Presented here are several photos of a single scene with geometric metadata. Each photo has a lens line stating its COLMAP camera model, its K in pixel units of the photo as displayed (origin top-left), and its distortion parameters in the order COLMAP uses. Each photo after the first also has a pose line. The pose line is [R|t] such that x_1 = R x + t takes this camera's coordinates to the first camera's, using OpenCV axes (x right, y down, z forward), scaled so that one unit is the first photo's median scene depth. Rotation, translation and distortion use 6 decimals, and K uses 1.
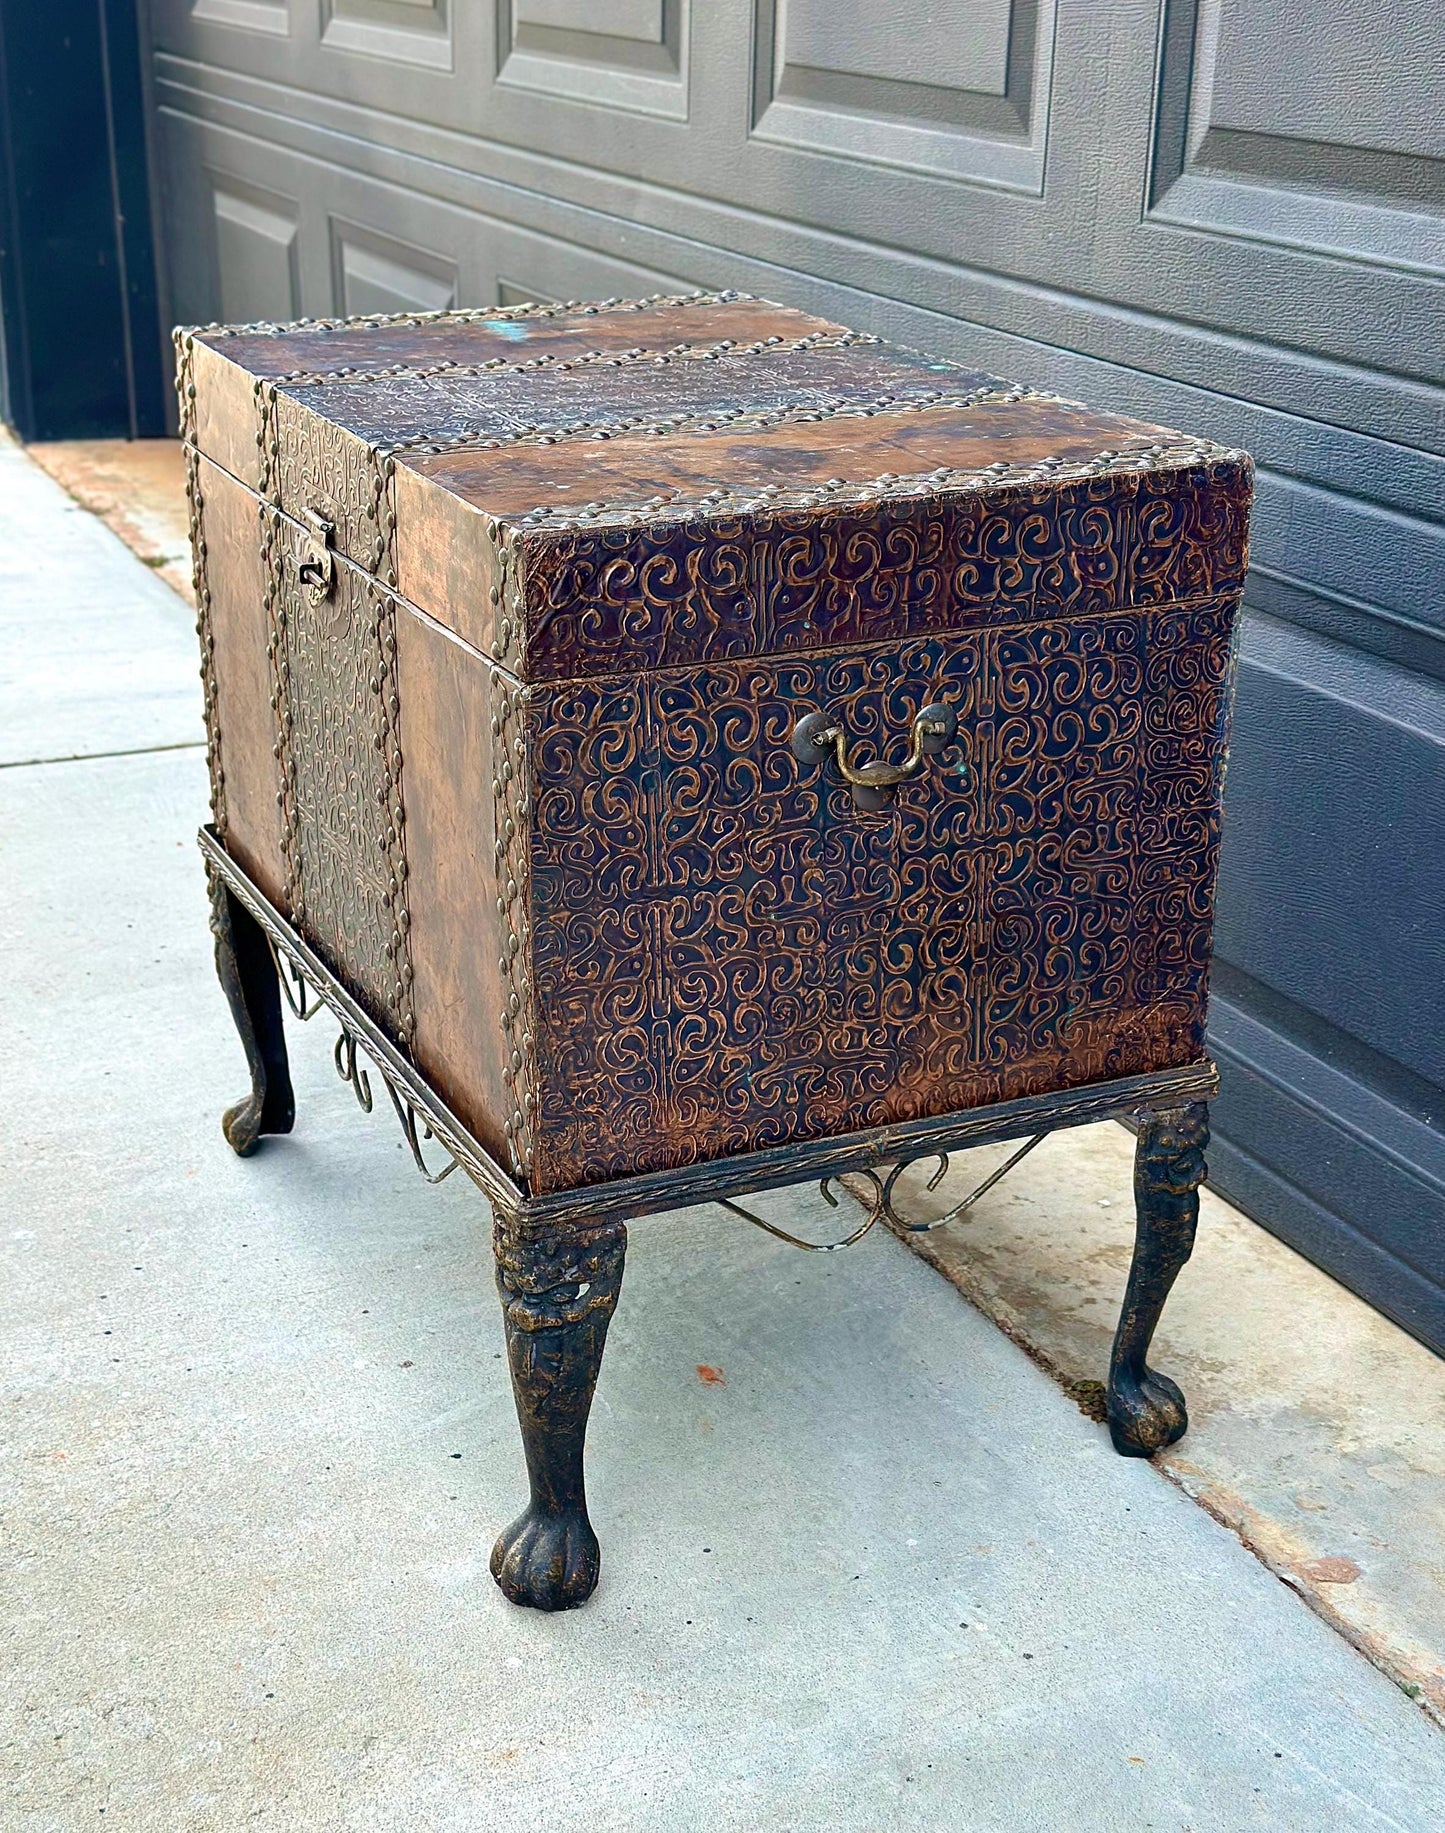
lens RADIAL K [[2763.1, 0, 720.3], [0, 2763.1, 977.1], [0, 0, 1]] dist [0.142500, 0.000000]
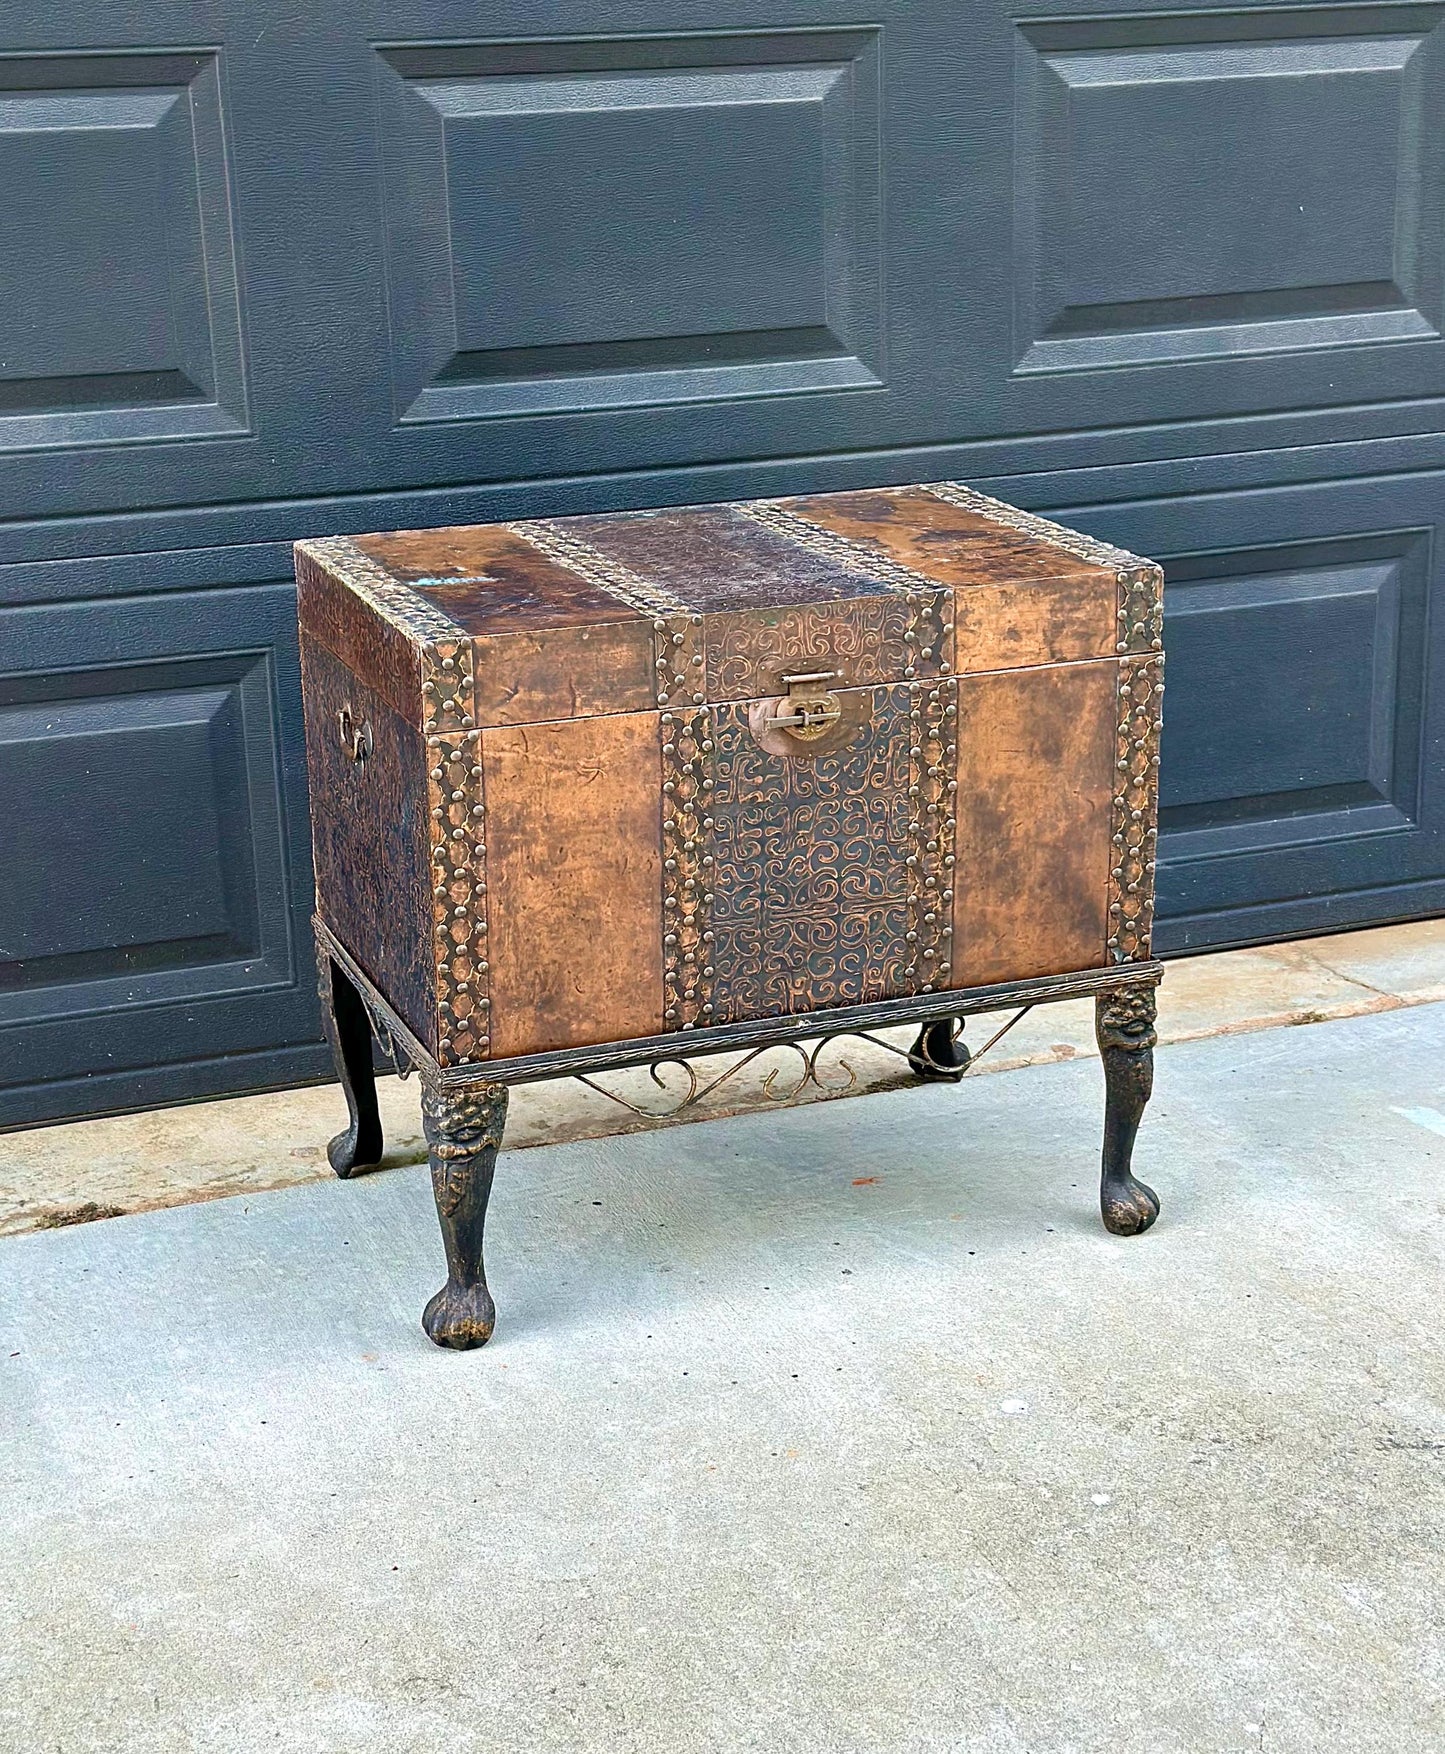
lens RADIAL K [[2977.4, 0, 700.2], [0, 2977.4, 906.8], [0, 0, 1]] dist [0.149151, 0.000000]
pose [[0.064819, -0.320687, 0.944965, -1.622626], [0.391465, 0.879221, 0.271524, -0.498064], [-0.917907, 0.352321, 0.182529, 0.829593]]
